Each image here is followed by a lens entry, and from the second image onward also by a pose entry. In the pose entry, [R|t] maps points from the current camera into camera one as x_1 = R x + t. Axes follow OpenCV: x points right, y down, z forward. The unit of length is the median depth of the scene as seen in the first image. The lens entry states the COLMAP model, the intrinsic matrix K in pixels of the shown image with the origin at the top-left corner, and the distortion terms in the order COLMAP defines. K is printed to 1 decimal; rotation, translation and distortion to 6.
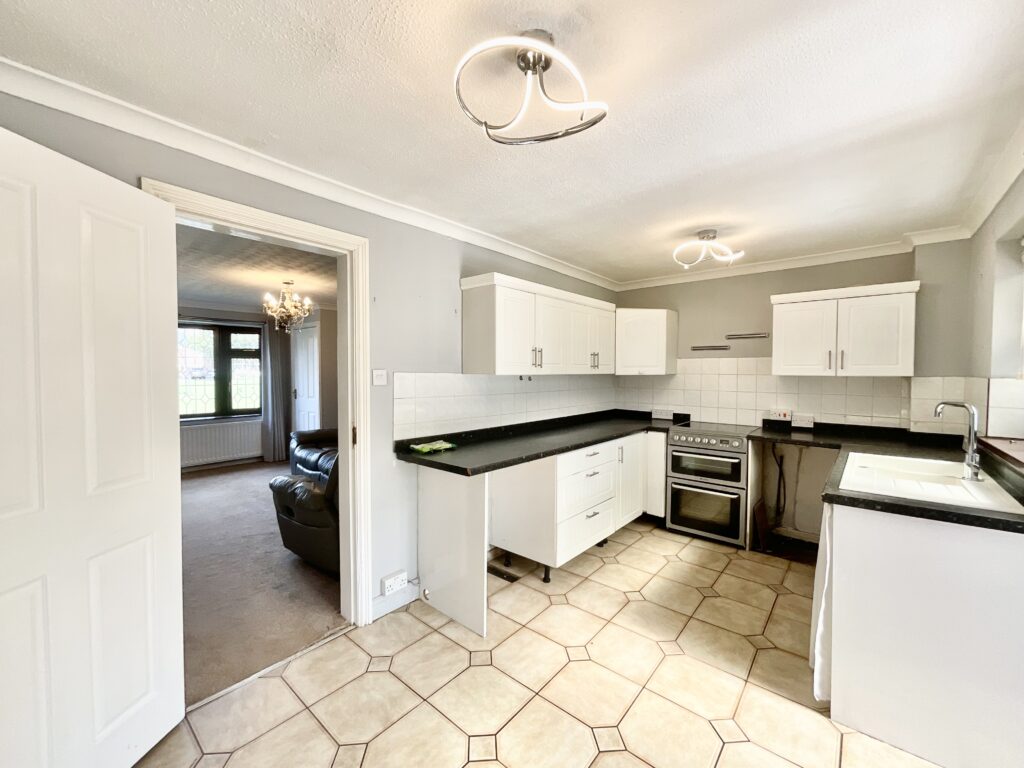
lens RADIAL K [[415.5, 0, 512.1], [0, 415.5, 382.7], [0, 0, 1]] dist [-0.001845, -0.000259]
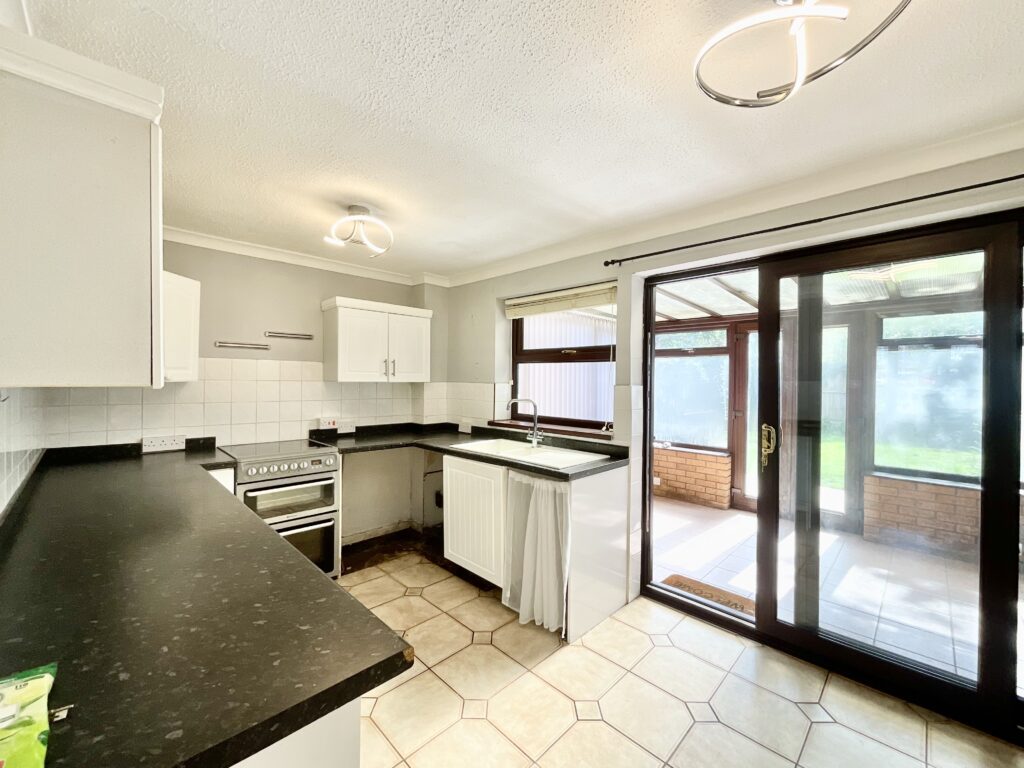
lens RADIAL K [[415.5, 0, 511.3], [0, 415.5, 384.6], [0, 0, 1]] dist [-0.001845, -0.000259]
pose [[0.085119, -0.012611, 0.996291, -0.277293], [0.014910, 0.999824, 0.011382, -0.016442], [-0.996259, 0.013886, 0.085292, 0.531212]]
